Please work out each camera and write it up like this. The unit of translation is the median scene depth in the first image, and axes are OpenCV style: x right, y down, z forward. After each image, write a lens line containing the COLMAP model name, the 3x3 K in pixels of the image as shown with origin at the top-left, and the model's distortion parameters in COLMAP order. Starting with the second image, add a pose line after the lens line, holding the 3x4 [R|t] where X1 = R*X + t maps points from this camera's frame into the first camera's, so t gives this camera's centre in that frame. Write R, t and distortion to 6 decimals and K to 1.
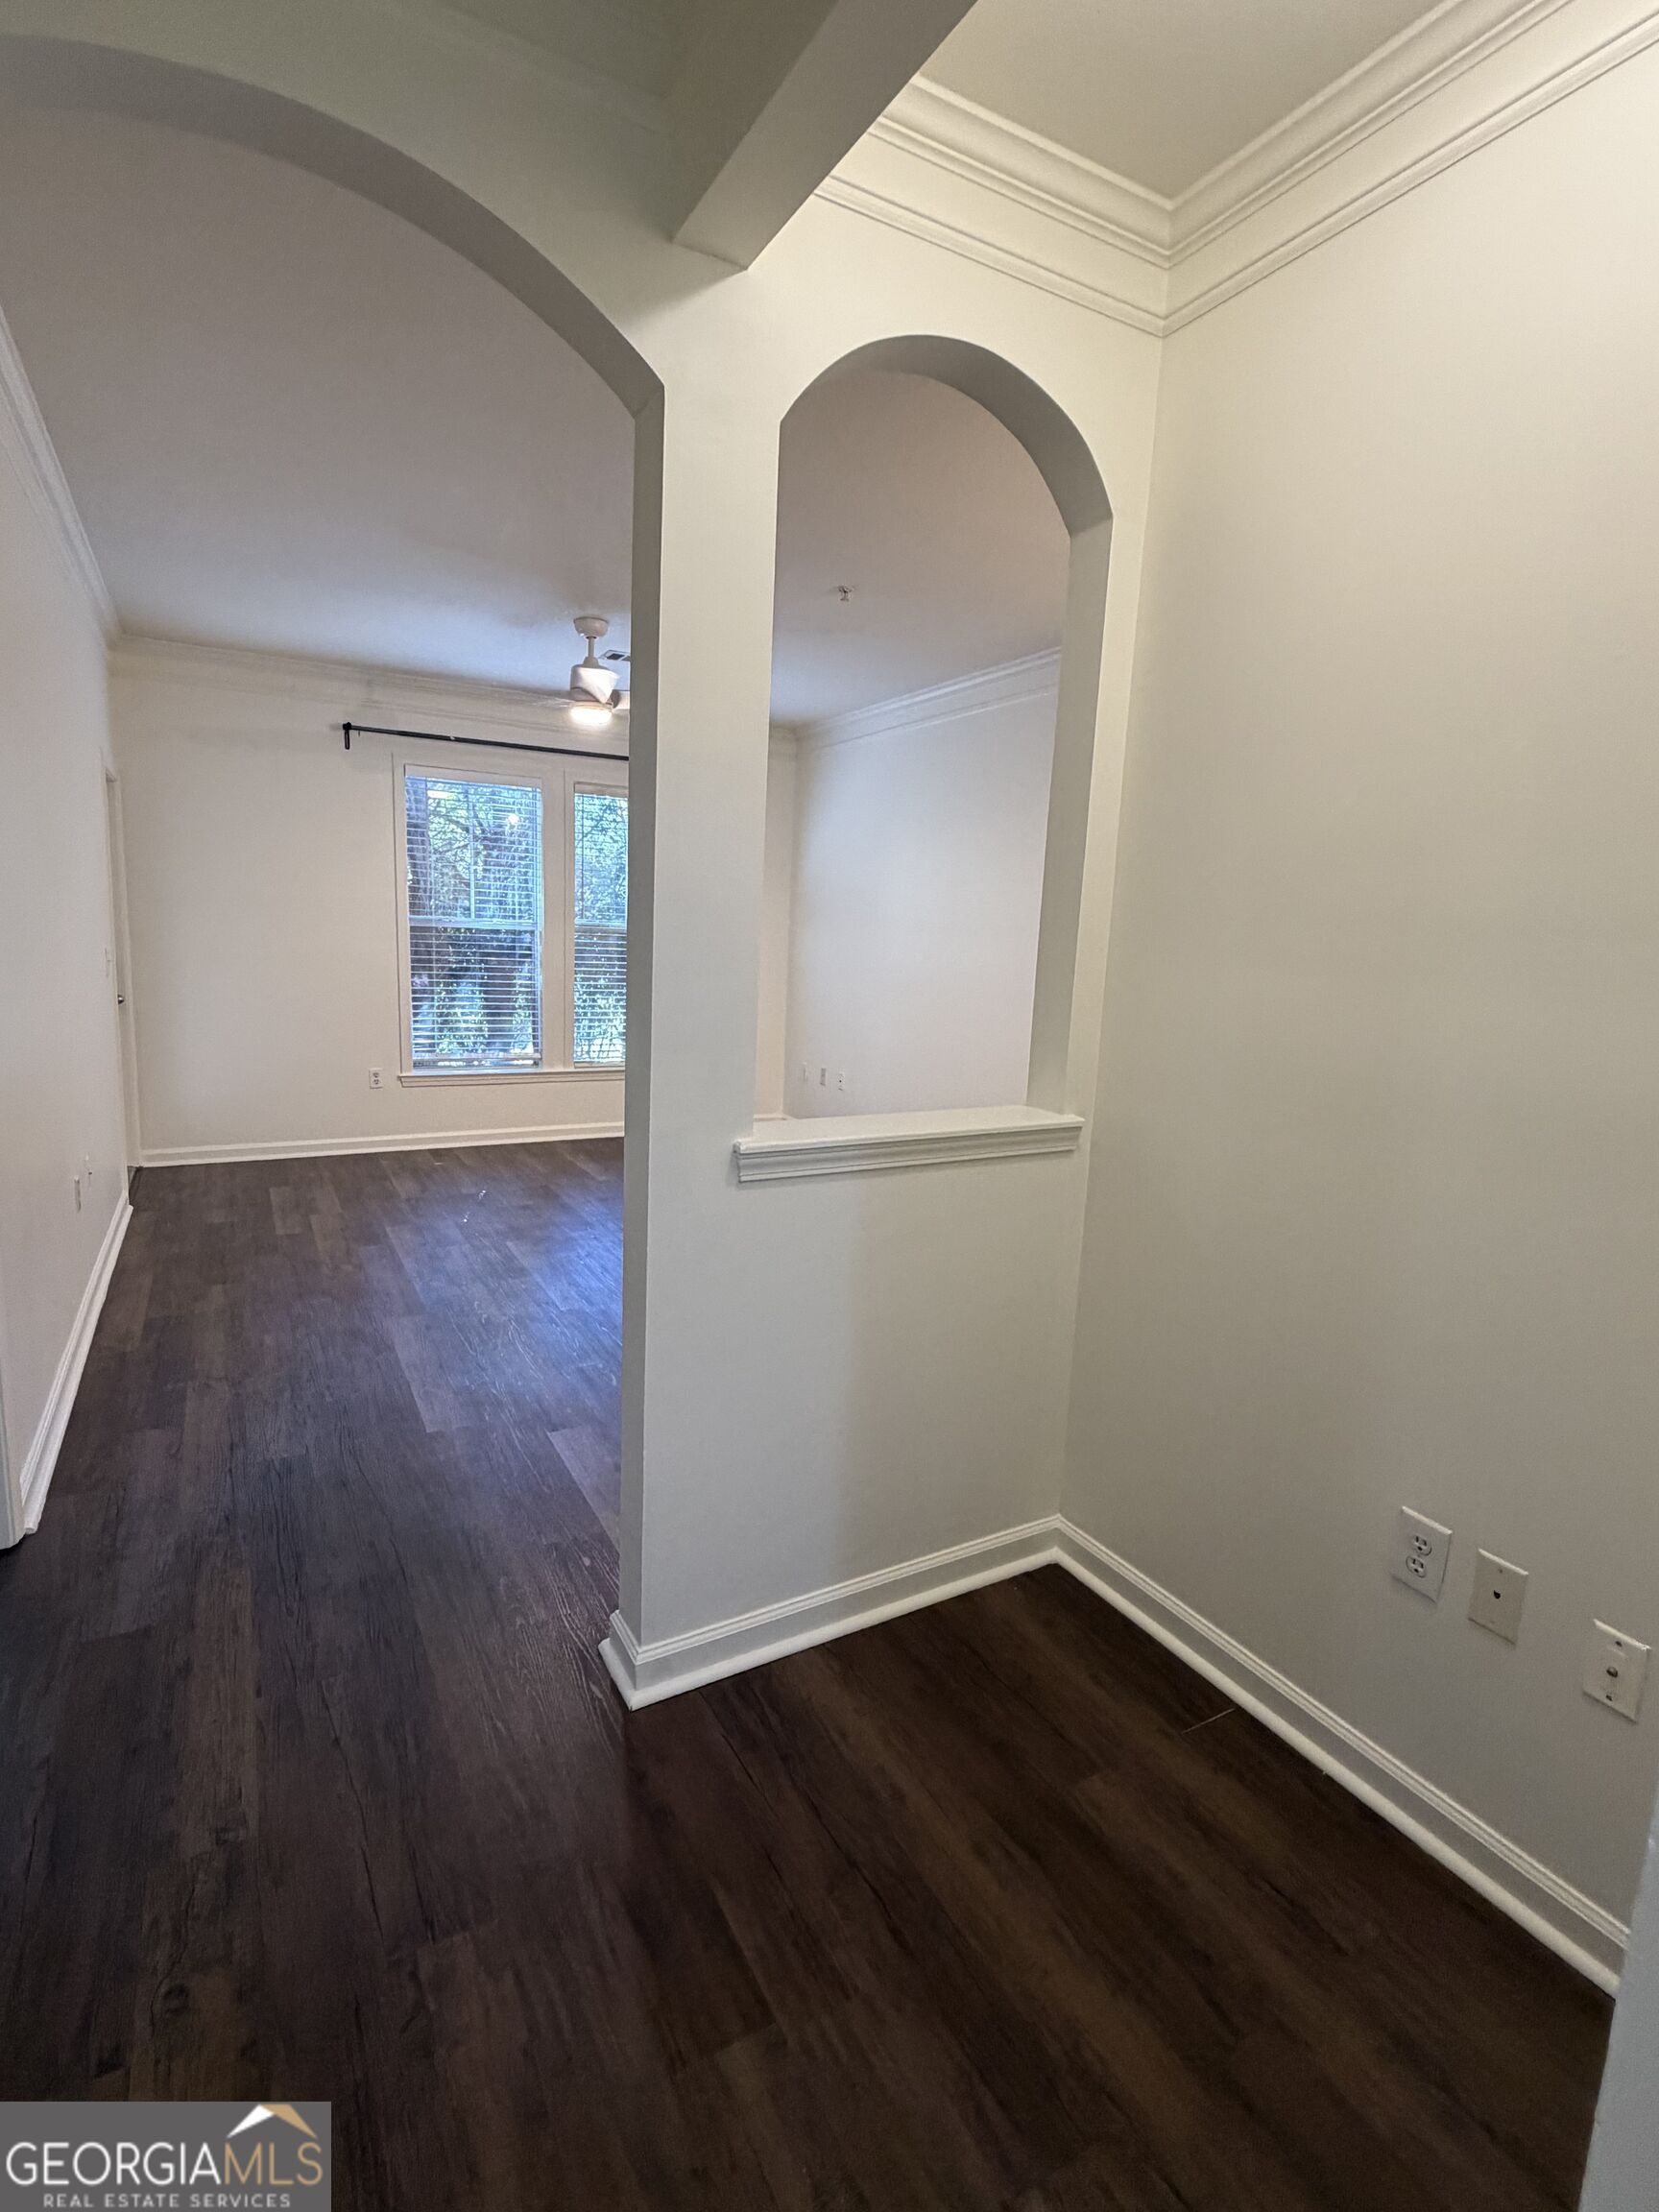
lens RADIAL K [[1069.1, 0, 826.2], [0, 1069.1, 1107.8], [0, 0, 1]] dist [-0.000447, -0.000038]
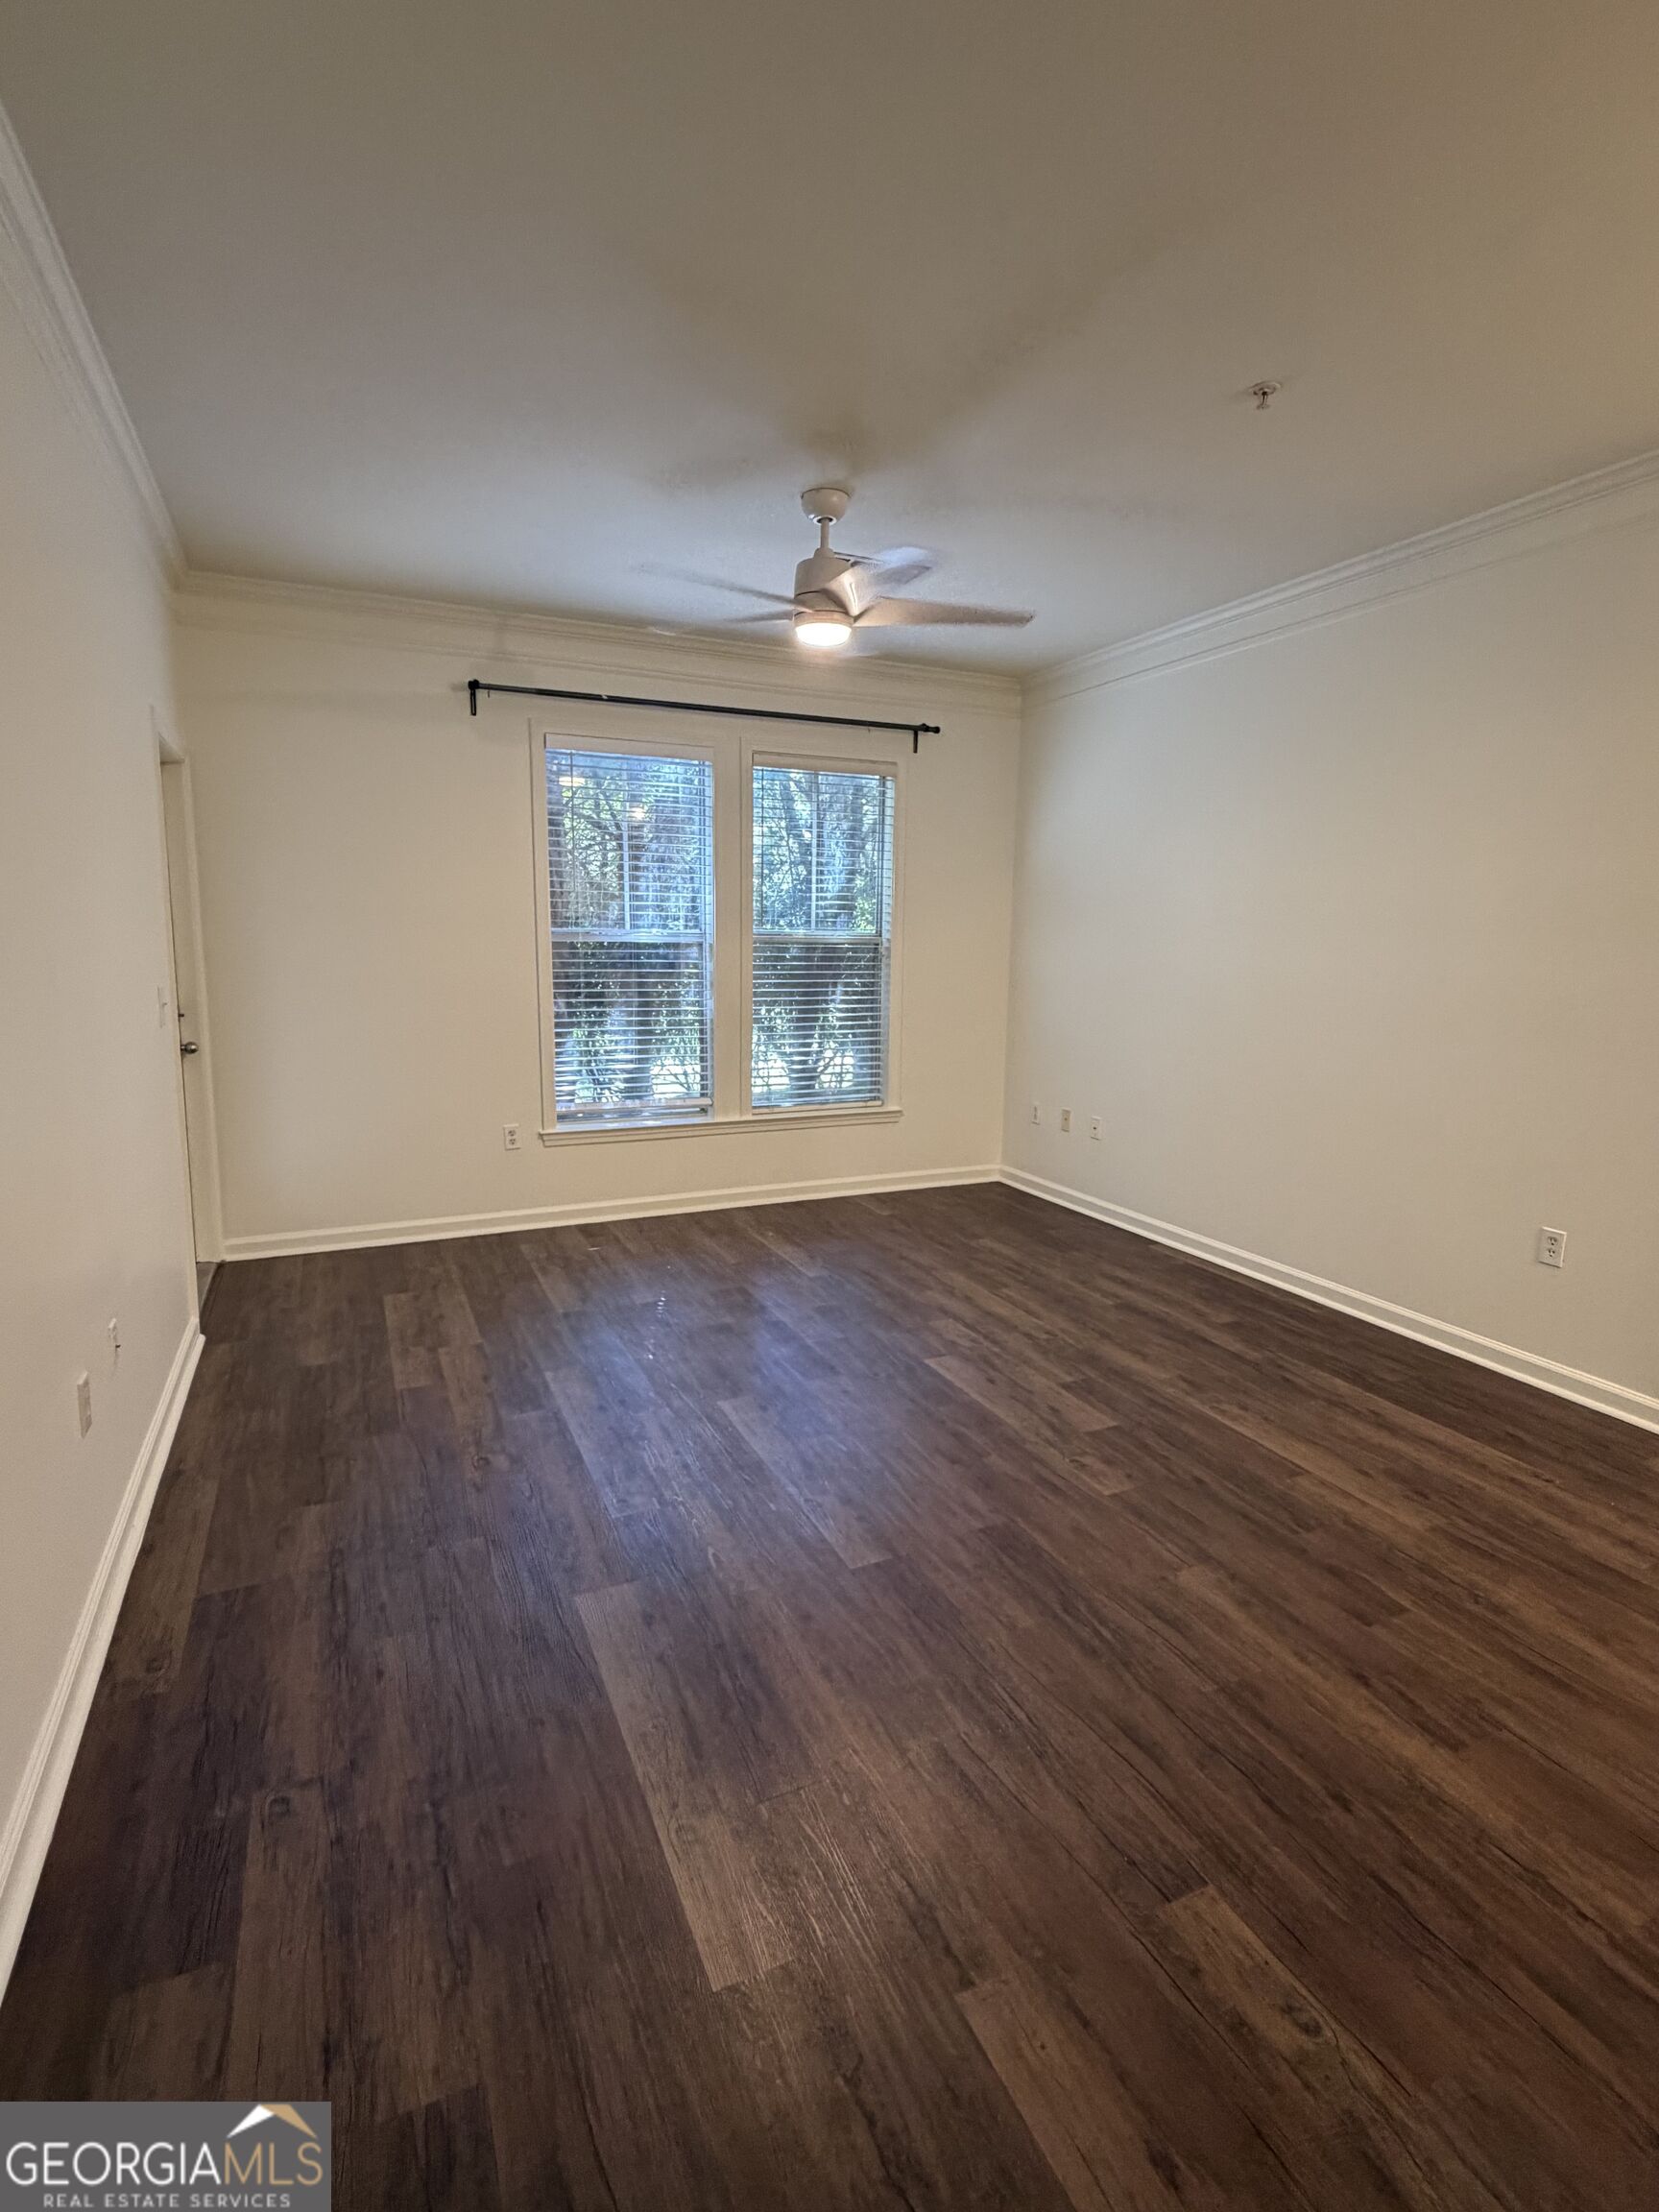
lens RADIAL K [[1069.1, 0, 826.6], [0, 1069.1, 1101.8], [0, 0, 1]] dist [-0.000447, -0.000038]
pose [[0.996578, -0.013795, -0.081504, -0.190740], [0.013312, 0.999890, -0.006465, -0.067828], [0.081584, 0.005358, 0.996652, 0.357213]]
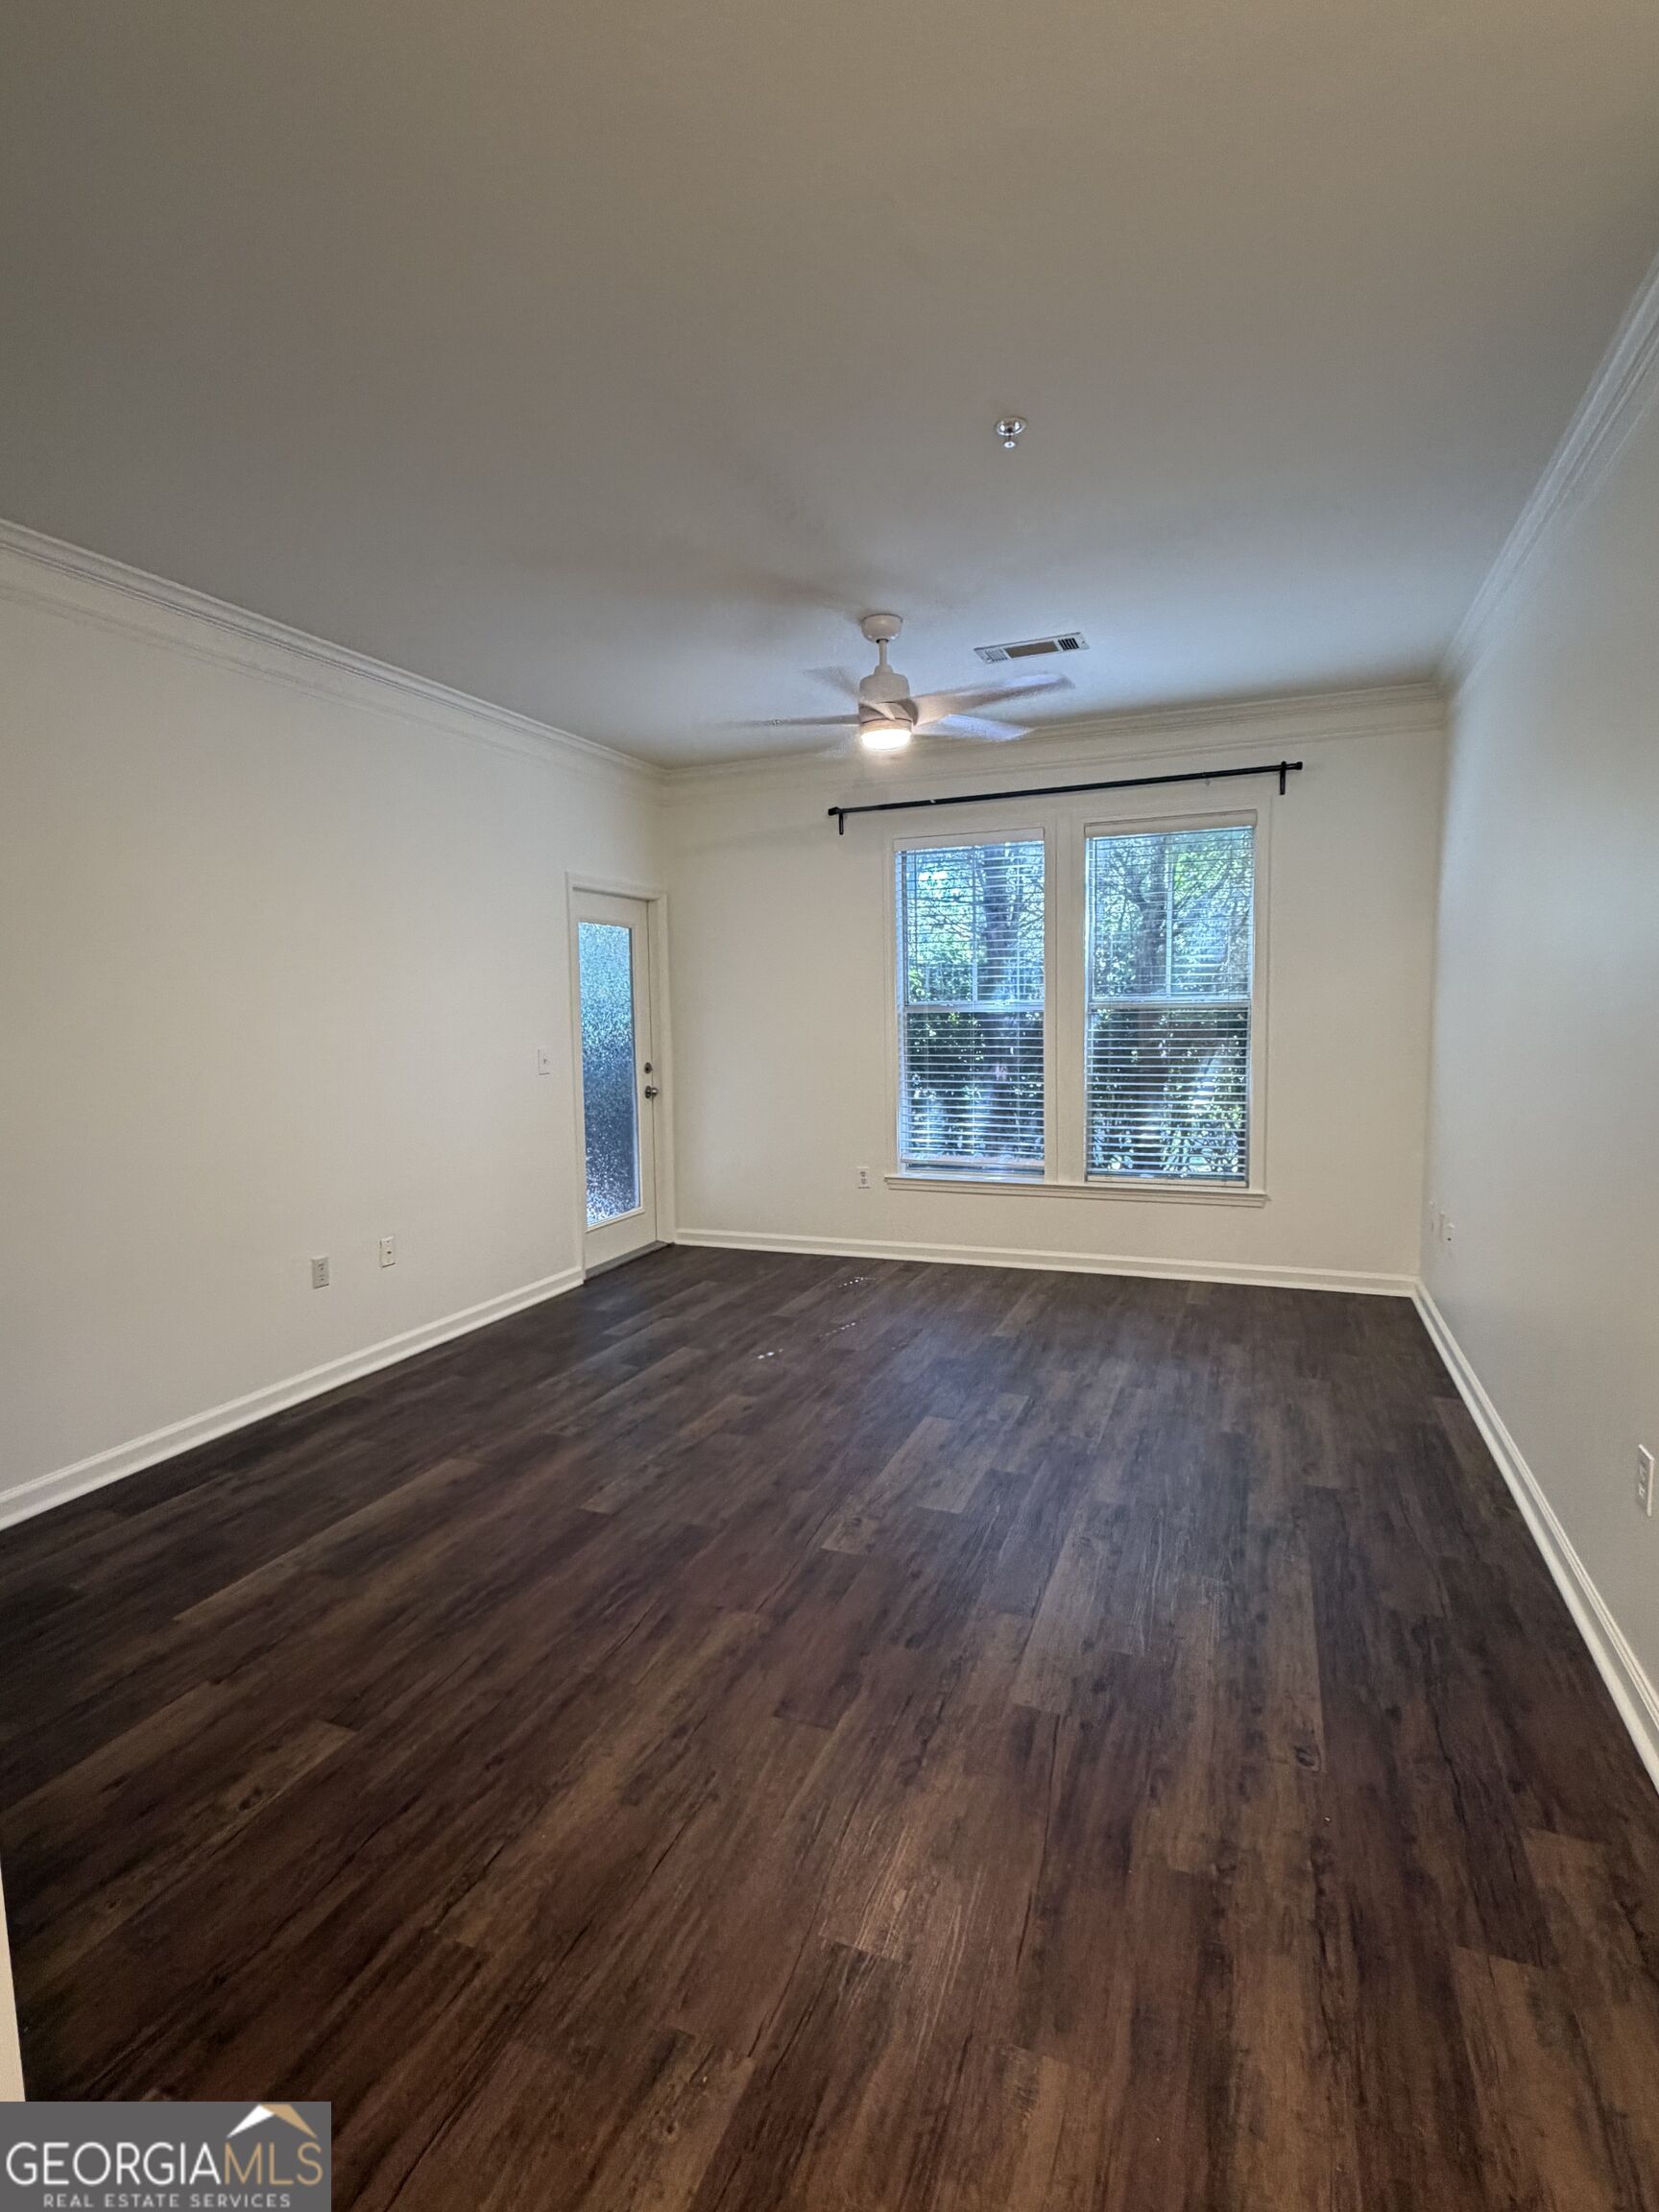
lens RADIAL K [[1069.1, 0, 832.2], [0, 1069.1, 1108.5], [0, 0, 1]] dist [-0.000447, -0.000038]
pose [[0.624062, 0.025007, -0.780975, 0.427126], [-0.081380, 0.996132, -0.033132, -0.081175], [0.777126, 0.084232, 0.623683, 0.584387]]
